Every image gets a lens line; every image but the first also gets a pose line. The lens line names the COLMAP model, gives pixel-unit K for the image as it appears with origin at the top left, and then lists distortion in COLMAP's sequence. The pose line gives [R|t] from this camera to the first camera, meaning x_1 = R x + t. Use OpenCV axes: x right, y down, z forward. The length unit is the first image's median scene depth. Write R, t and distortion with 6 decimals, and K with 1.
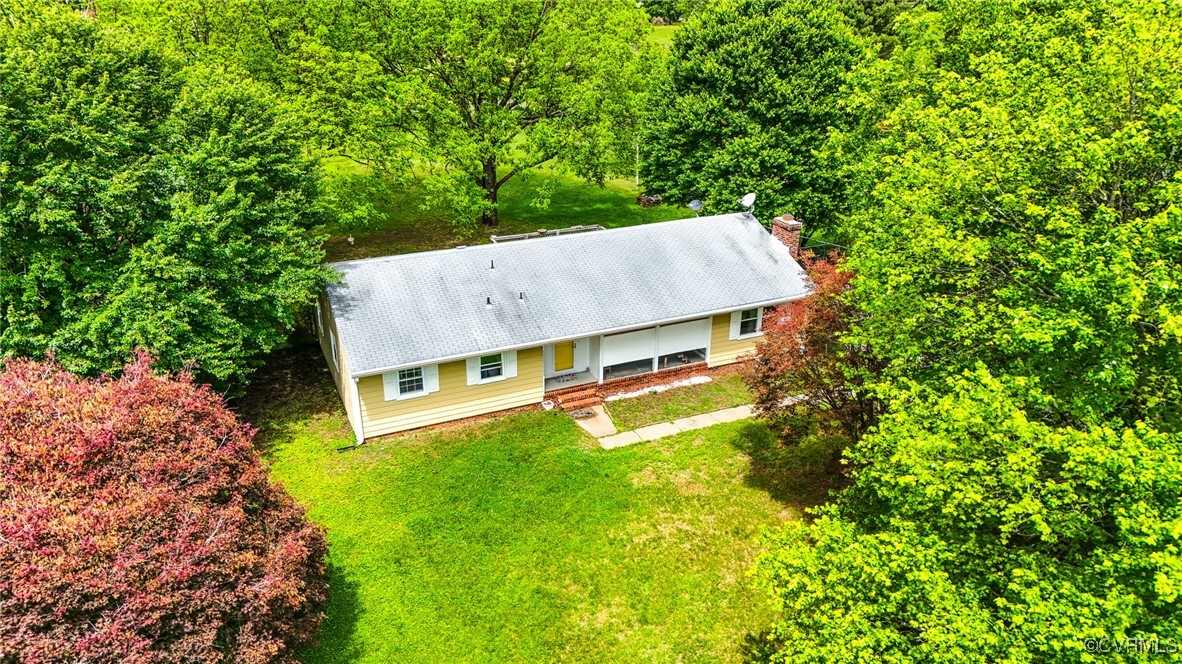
lens RADIAL K [[864.0, 0, 594.6], [0, 864.0, 331.5], [0, 0, 1]] dist [0.093216, -0.099602]
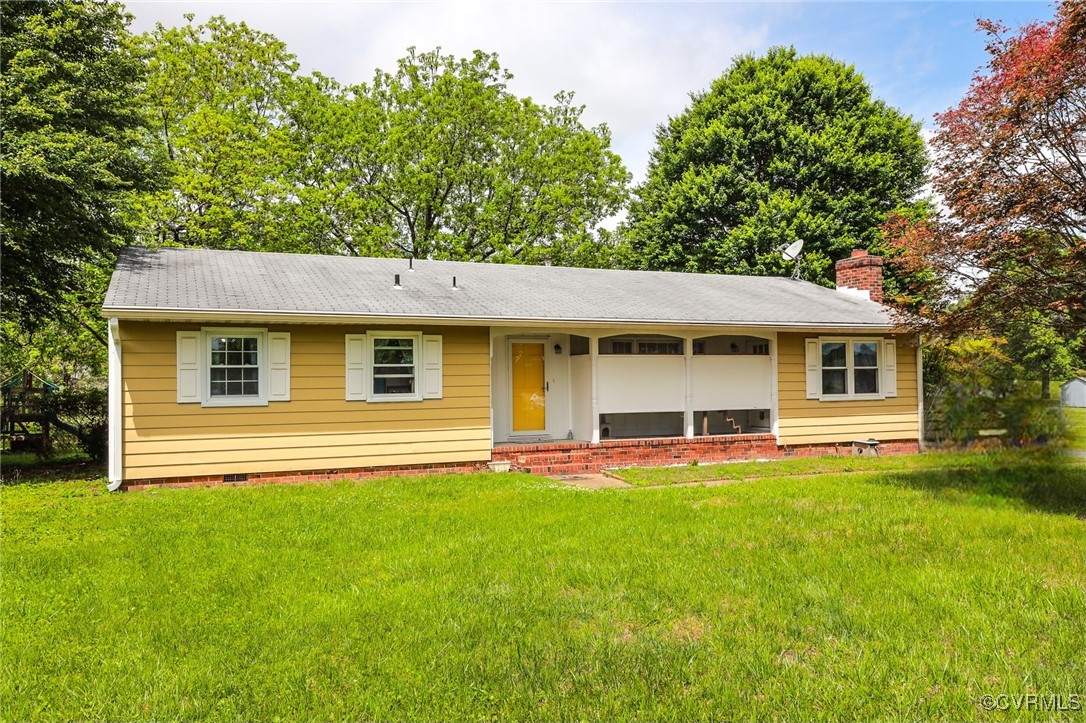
lens RADIAL K [[838.2, 0, 543.0], [0, 838.2, 361.5], [0, 0, 1]] dist [0.009343, 0.006359]
pose [[0.999768, -0.019923, -0.008210, -0.020126], [0.014616, 0.906930, -0.421027, 0.225899], [0.015834, 0.420810, 0.907011, 0.465204]]
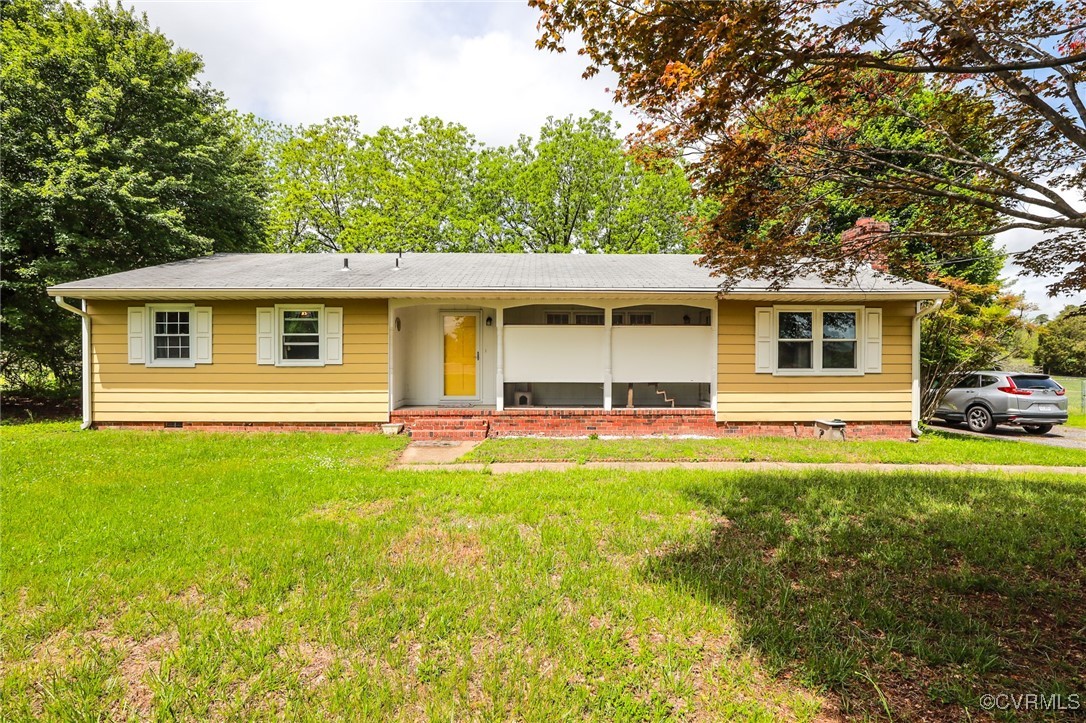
lens RADIAL K [[497.1, 0, 544.6], [0, 497.1, 363.5], [0, 0, 1]] dist [-0.038899, 0.008726]
pose [[0.917578, -0.001045, -0.397555, 0.156444], [-0.153074, 0.921969, -0.355728, 0.135895], [0.366905, 0.387263, 0.845818, 0.684485]]
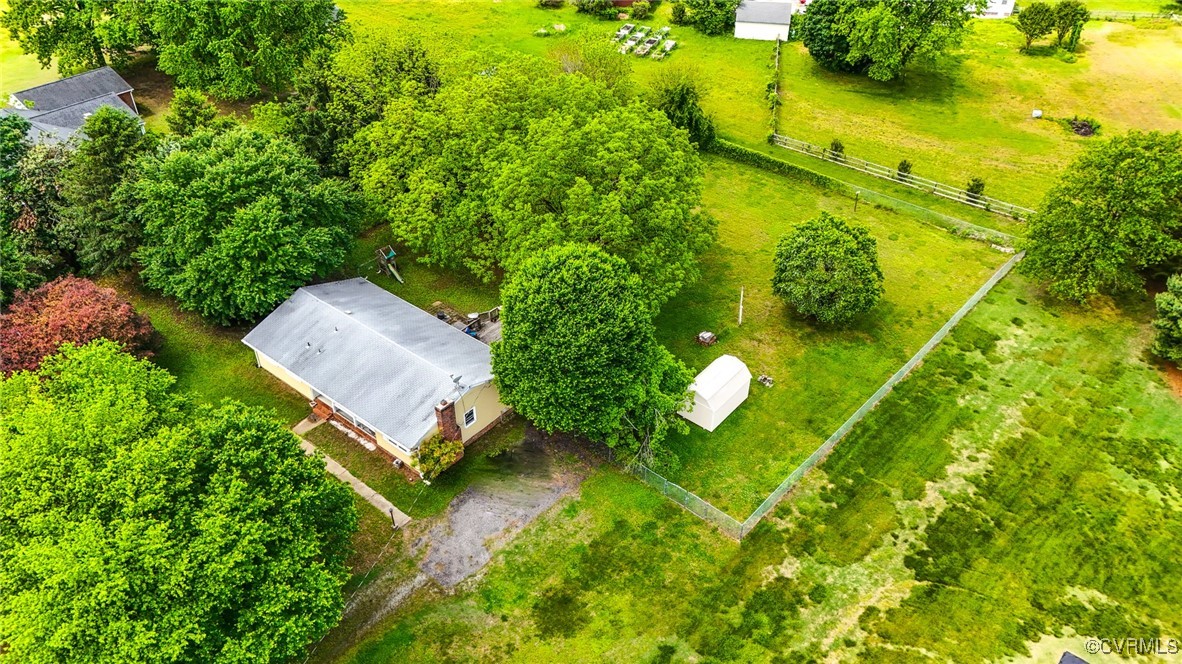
lens RADIAL K [[864.0, 0, 594.6], [0, 864.0, 331.5], [0, 0, 1]] dist [0.093216, -0.099602]
pose [[0.450835, 0.534201, -0.715106, 1.445578], [-0.365255, 0.841406, 0.398278, -0.996458], [0.814455, 0.081639, 0.574454, 0.331480]]
